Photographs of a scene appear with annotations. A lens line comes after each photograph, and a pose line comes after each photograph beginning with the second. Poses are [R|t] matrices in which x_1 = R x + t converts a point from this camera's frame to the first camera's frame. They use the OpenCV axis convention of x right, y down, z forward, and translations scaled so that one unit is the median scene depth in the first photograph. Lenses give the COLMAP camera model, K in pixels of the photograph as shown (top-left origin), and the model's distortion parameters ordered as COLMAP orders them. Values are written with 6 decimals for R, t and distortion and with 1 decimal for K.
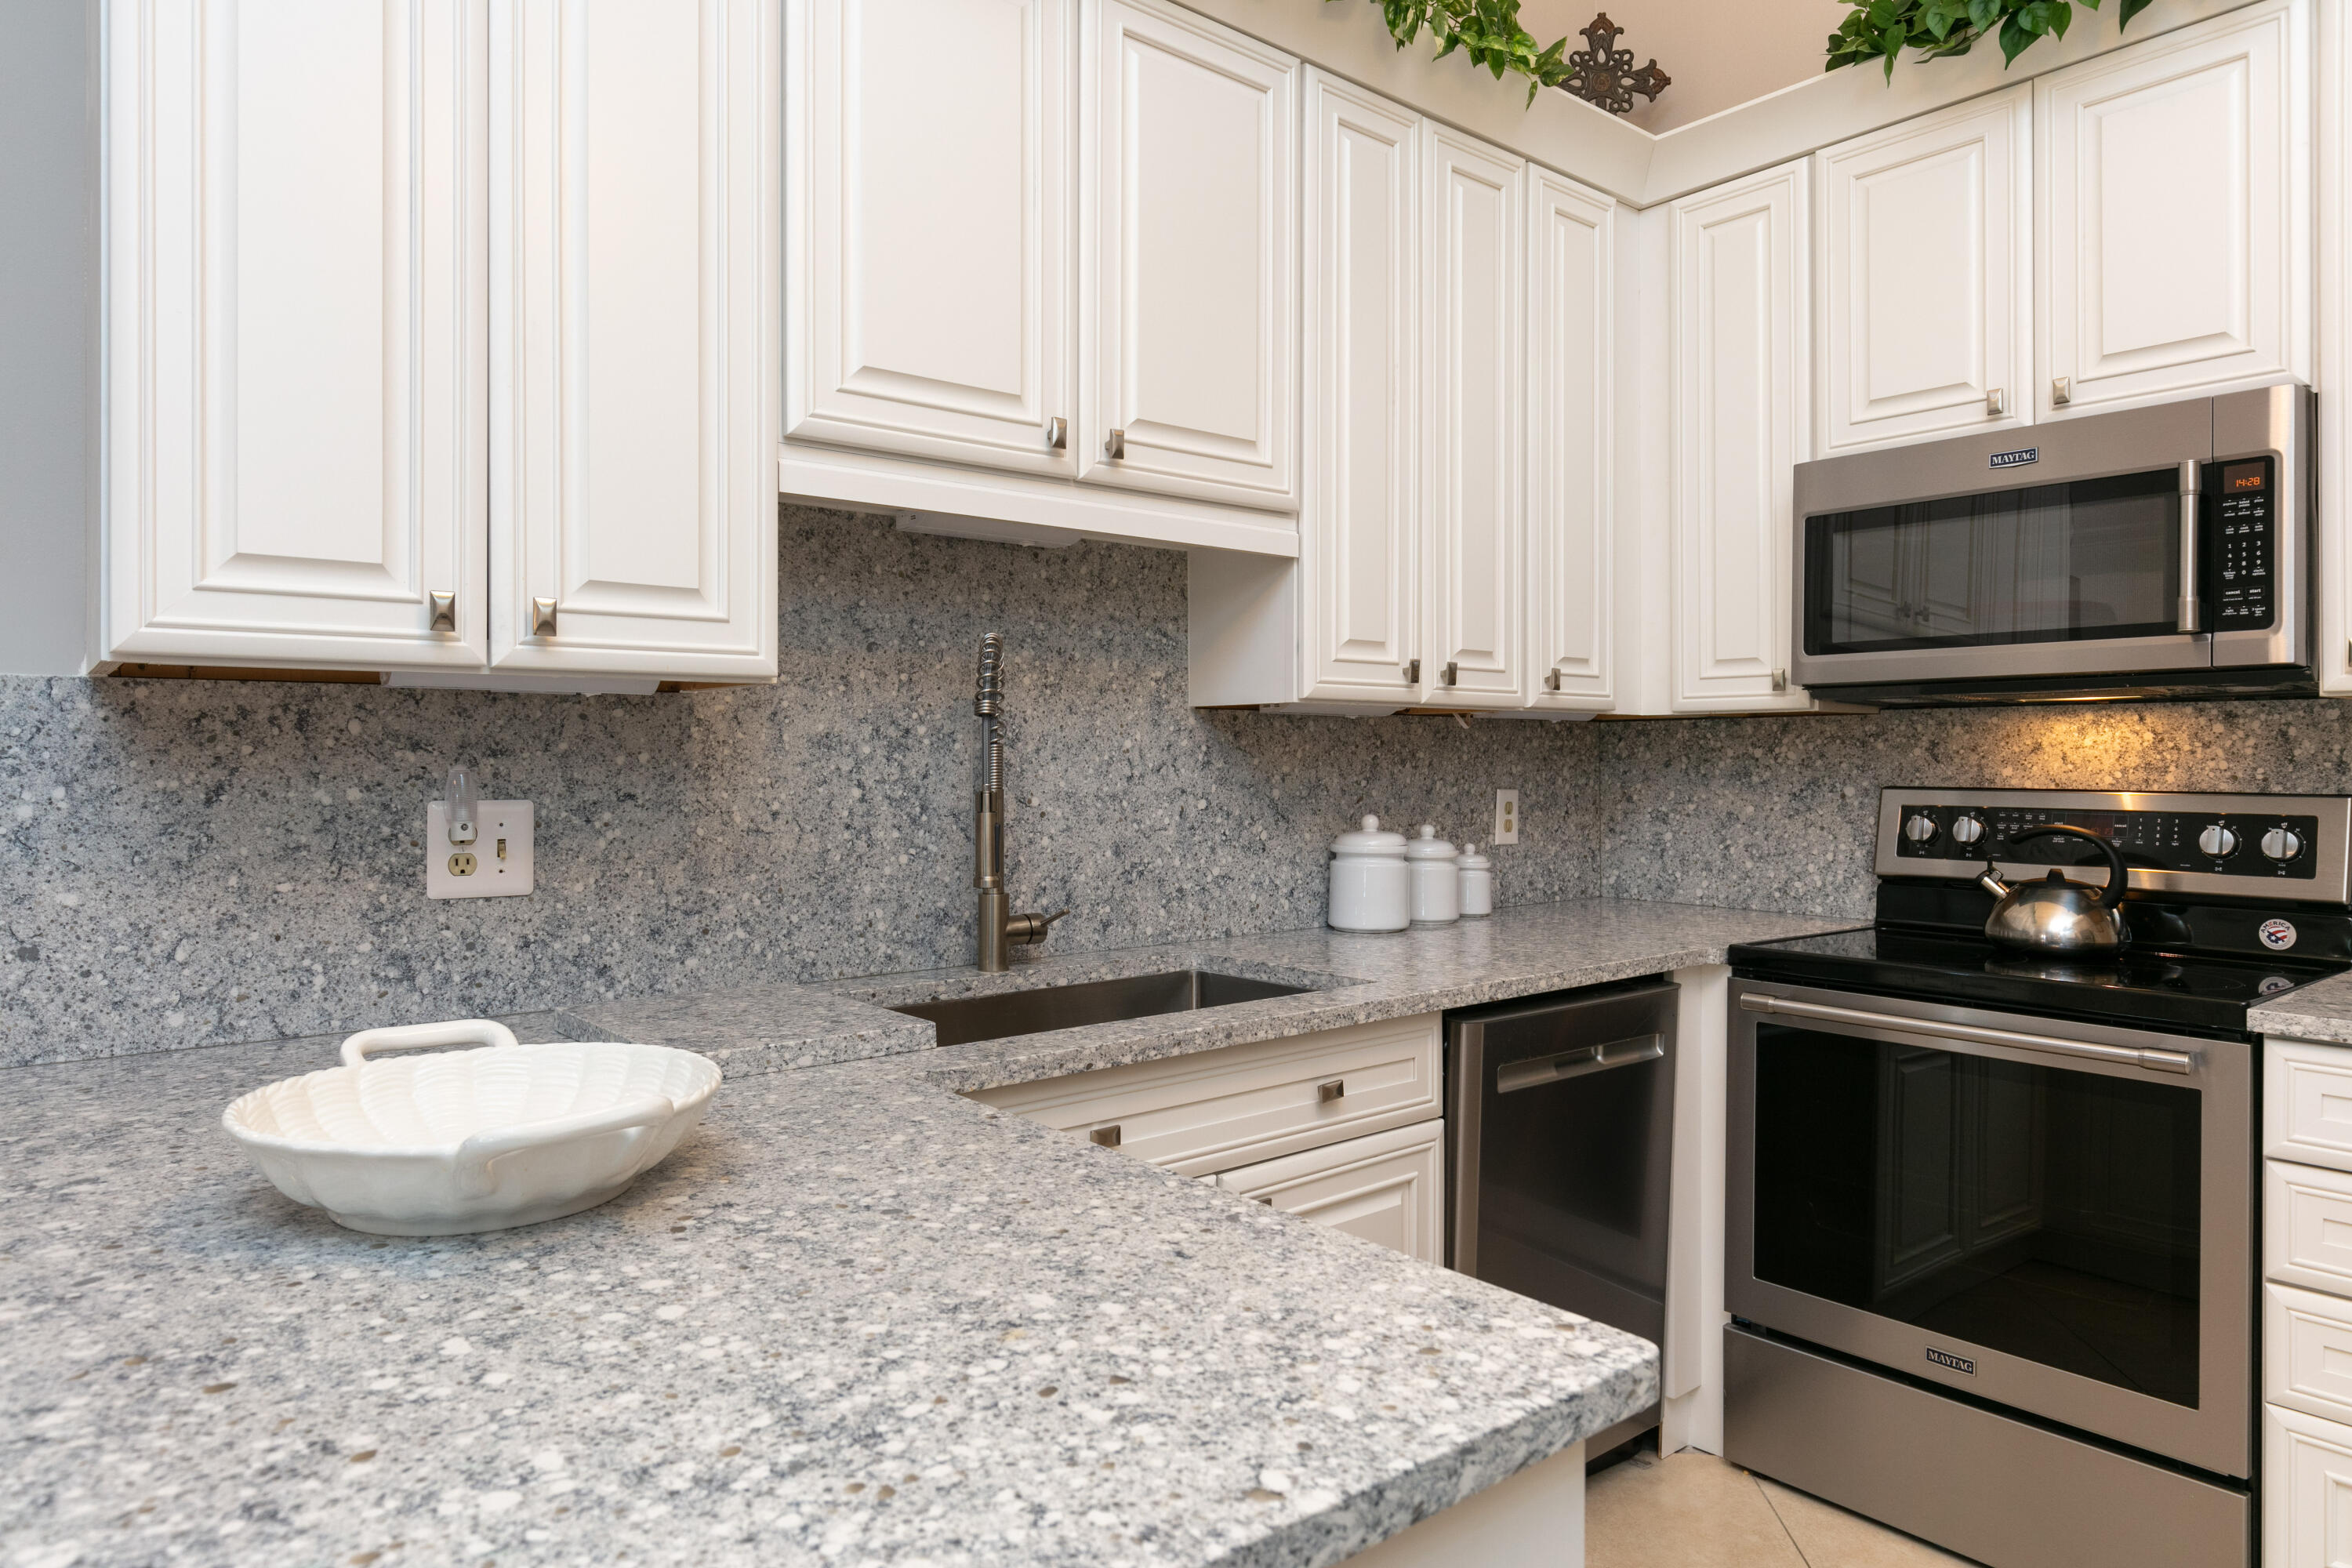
lens RADIAL K [[1413.5, 0, 1193.2], [0, 1413.5, 752.4], [0, 0, 1]] dist [0.004234, -0.004339]
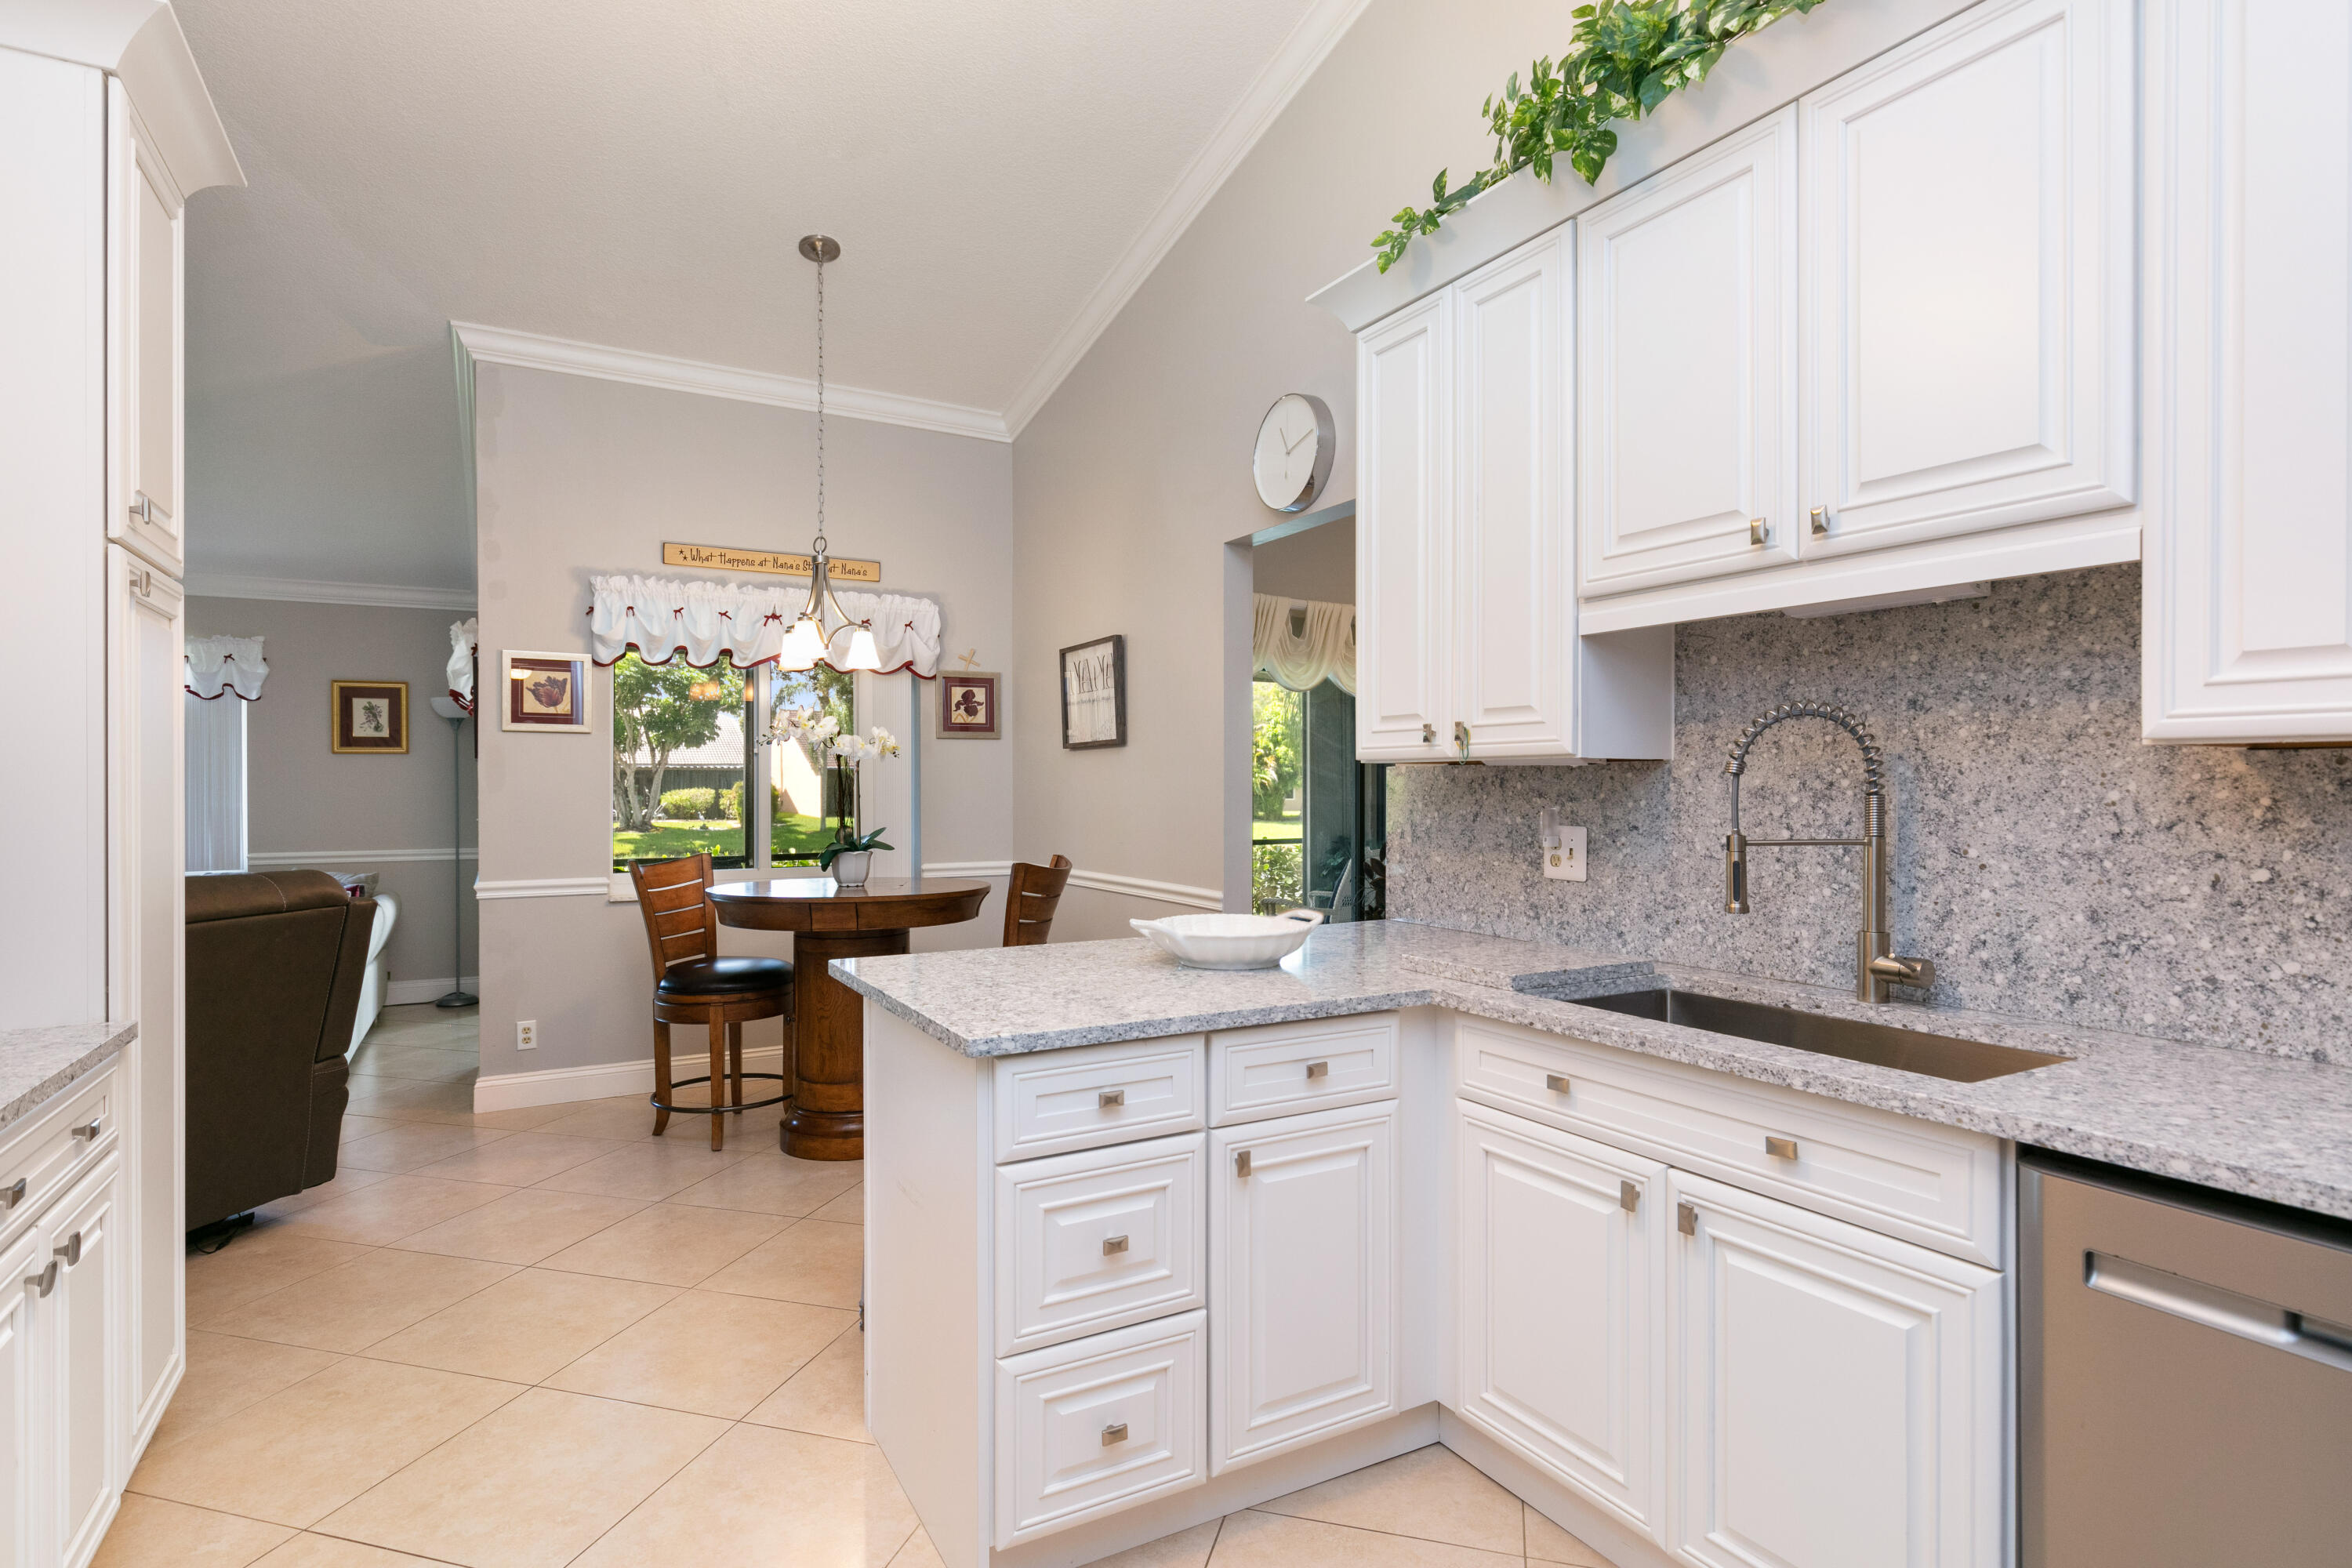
lens RADIAL K [[1185.9, 0, 1144.5], [0, 1185.9, 778.8], [0, 0, 1]] dist [-0.020583, 0.001981]
pose [[-0.198752, -0.004935, -0.980037, 0.873317], [0.002042, 0.999983, -0.005450, -0.015270], [0.980048, -0.003084, -0.198739, 0.631298]]
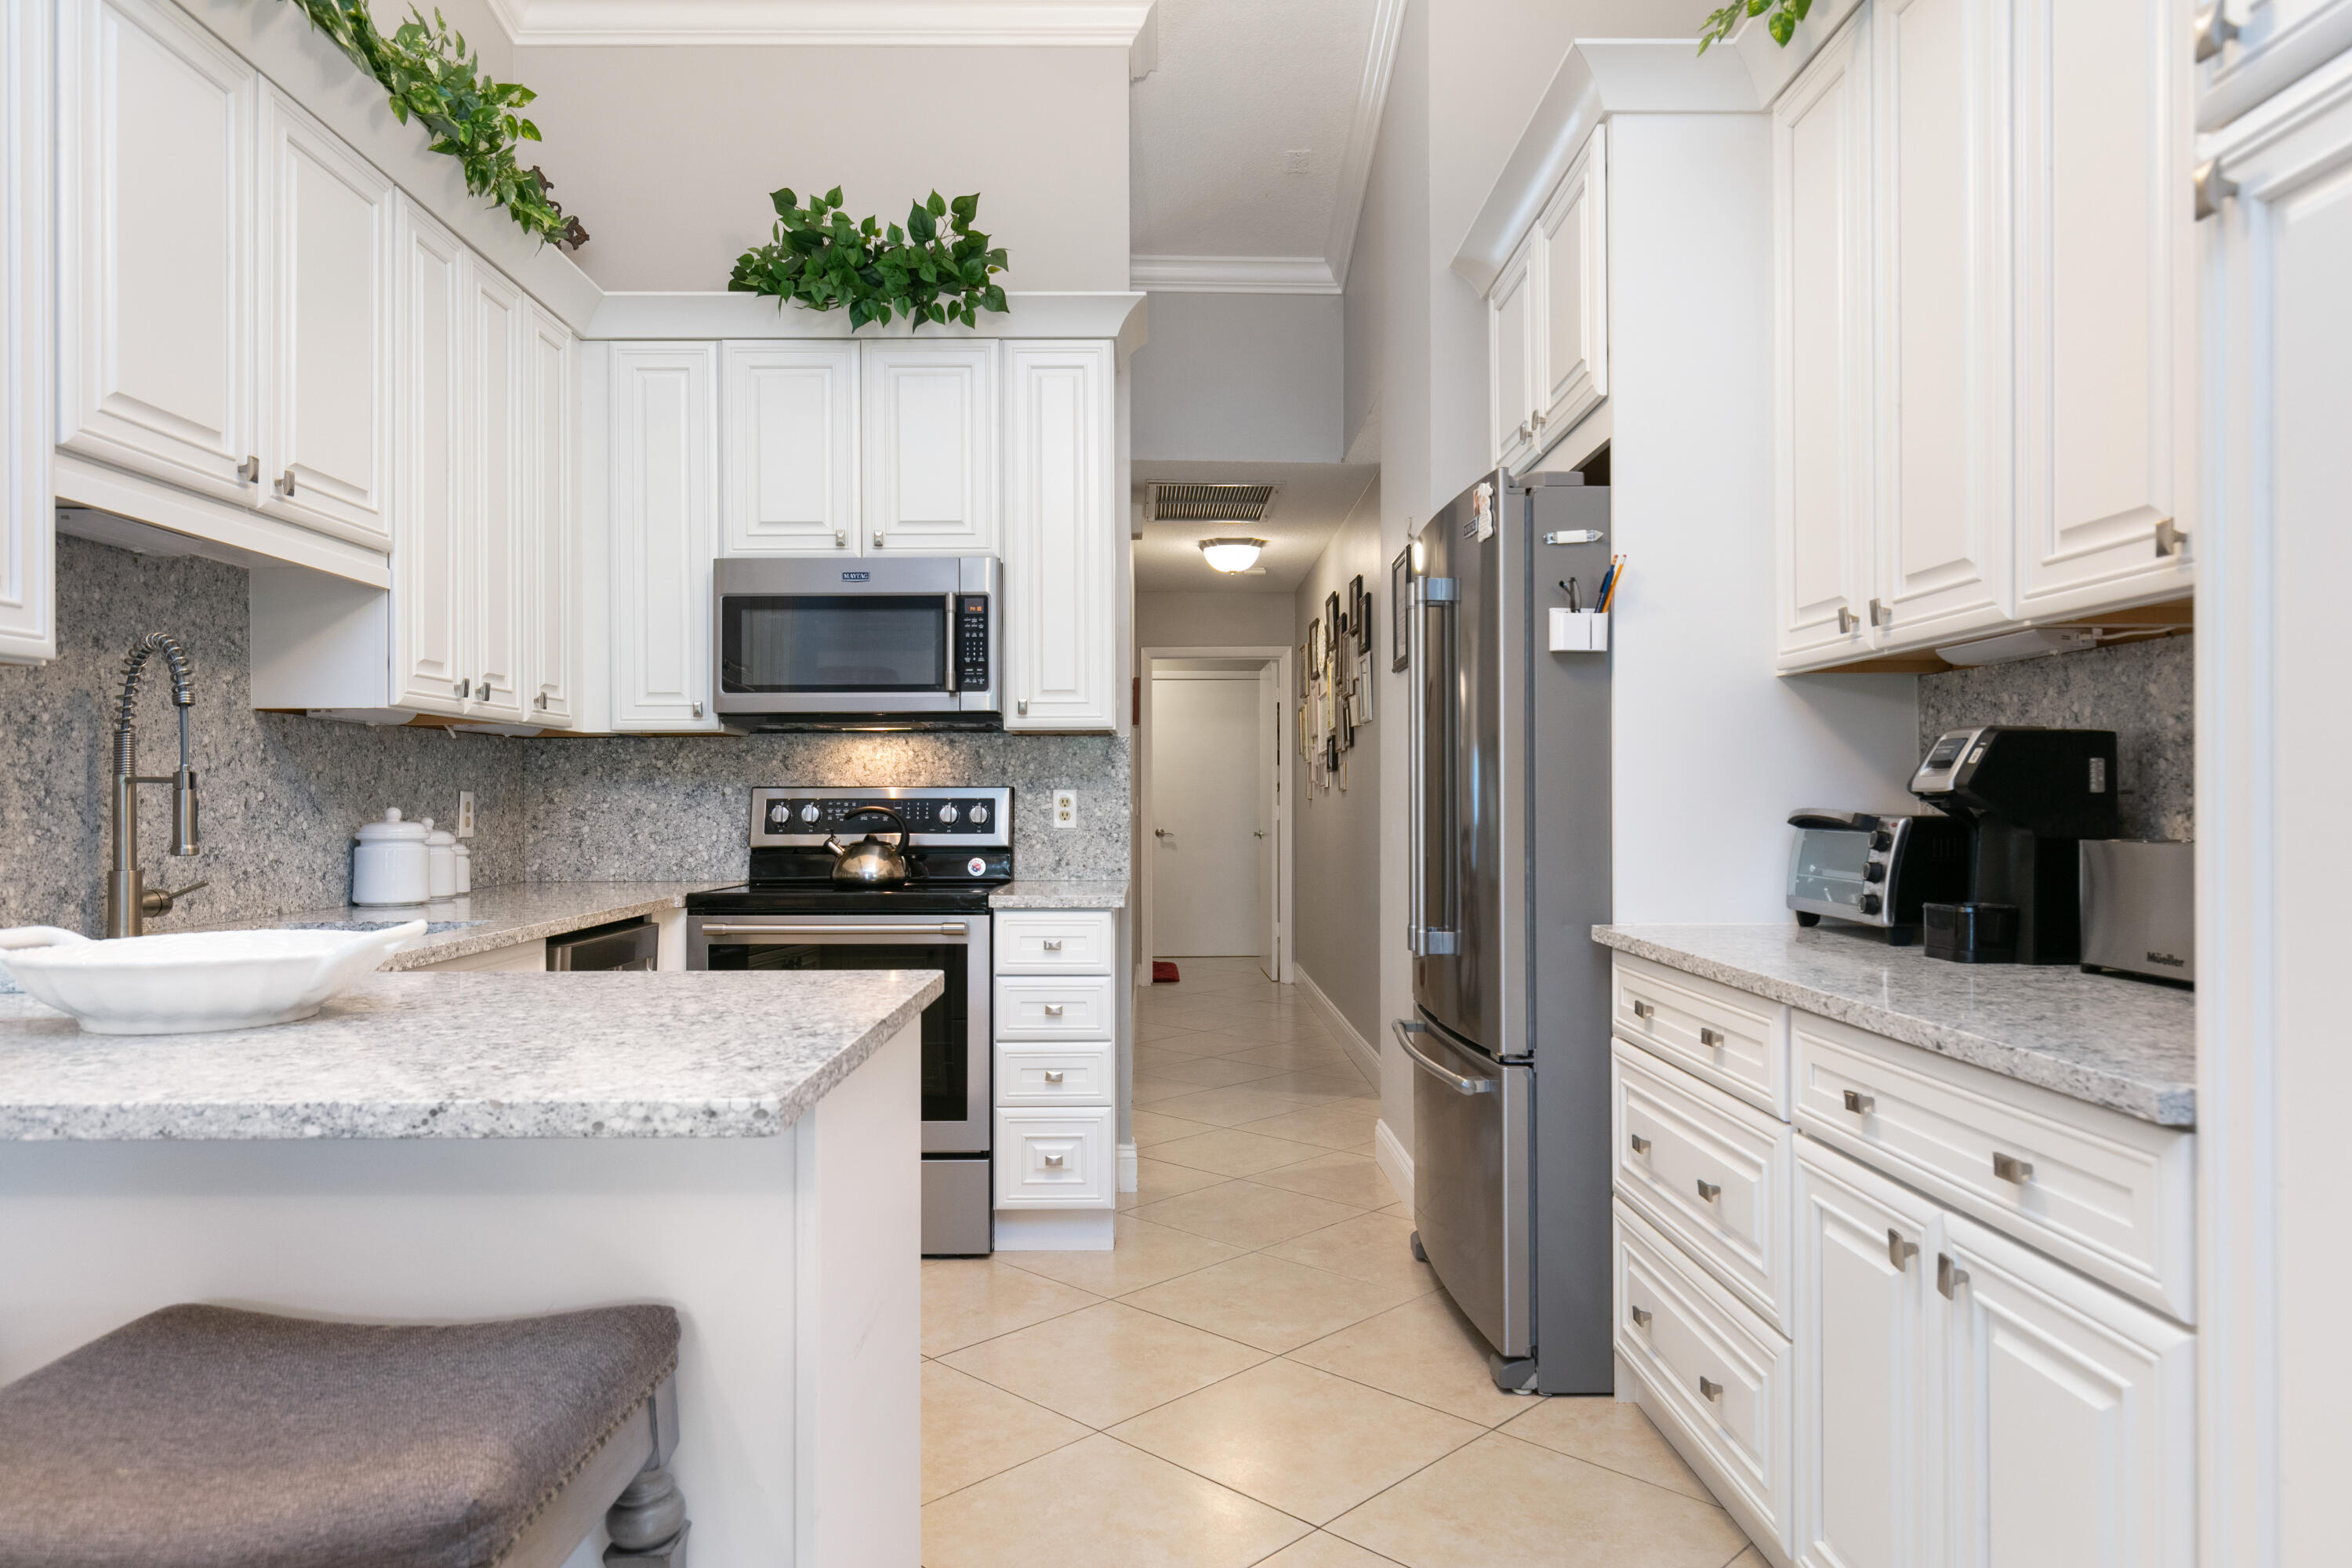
lens RADIAL K [[1413.5, 0, 1120.3], [0, 1413.5, 794.7], [0, 0, 1]] dist [0.004234, -0.004339]
pose [[0.653224, -0.000442, 0.757165, -0.468596], [0.000873, 1.000000, -0.000170, 0.042850], [-0.757164, 0.000772, 0.653224, -0.292425]]
